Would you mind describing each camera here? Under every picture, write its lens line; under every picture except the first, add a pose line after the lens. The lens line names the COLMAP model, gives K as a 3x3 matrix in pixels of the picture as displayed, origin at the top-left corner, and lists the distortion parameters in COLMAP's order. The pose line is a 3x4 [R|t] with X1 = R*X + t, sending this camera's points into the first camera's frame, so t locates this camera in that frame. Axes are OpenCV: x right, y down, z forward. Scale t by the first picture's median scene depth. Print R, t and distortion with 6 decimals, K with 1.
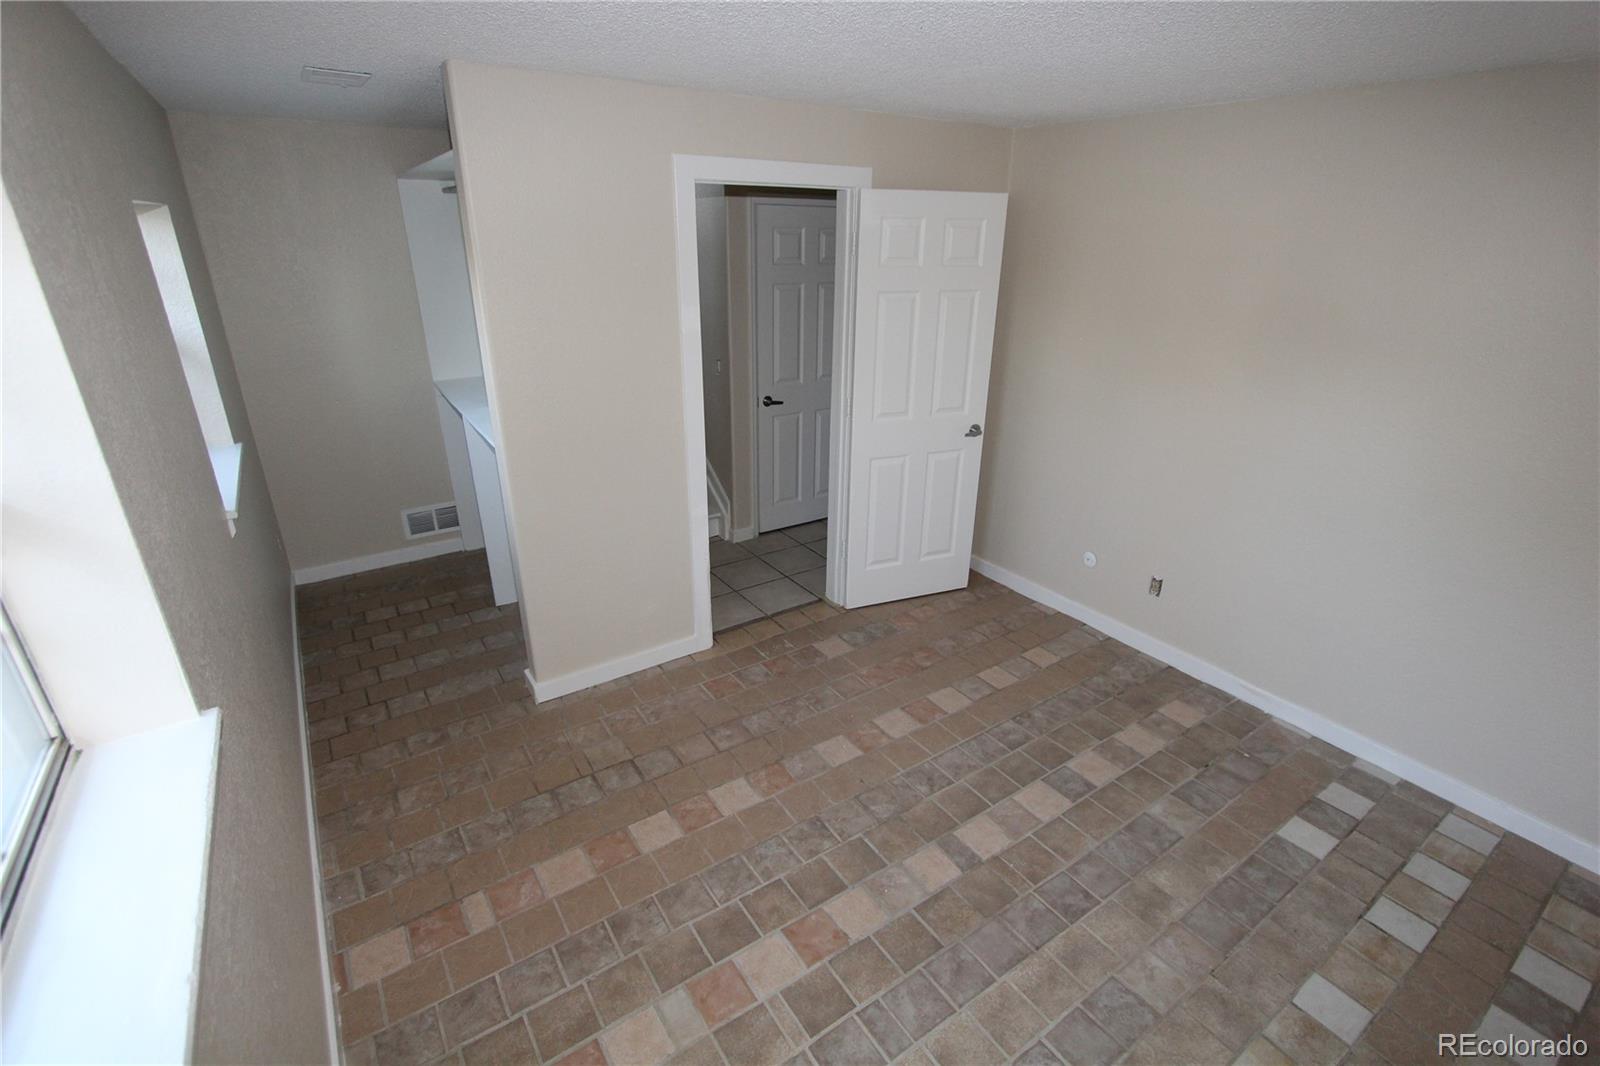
lens RADIAL K [[732.0, 0, 801.7], [0, 732.0, 527.1], [0, 0, 1]] dist [-0.014604, 0.000469]
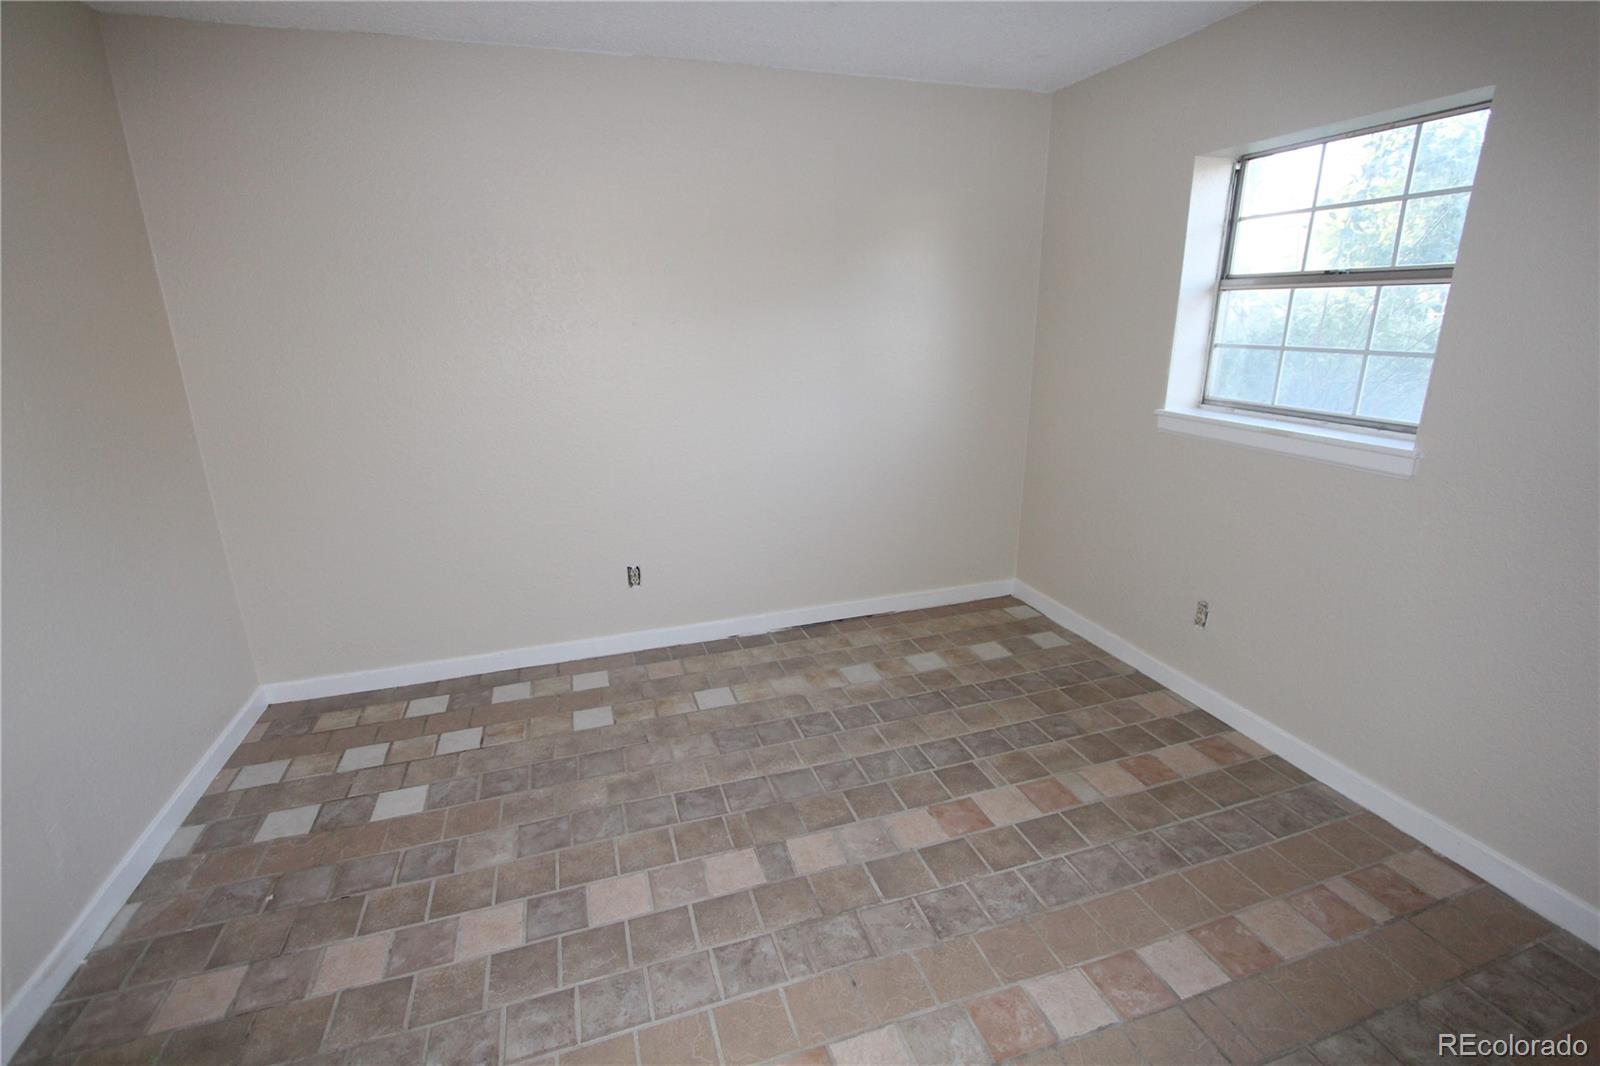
lens RADIAL K [[732.0, 0, 801.7], [0, 732.0, 527.1], [0, 0, 1]] dist [-0.014604, 0.000469]
pose [[-0.960098, -0.078029, 0.268557, -0.009868], [0.106994, 0.784746, 0.610513, -0.370256], [-0.258387, 0.614886, -0.745085, 1.402106]]
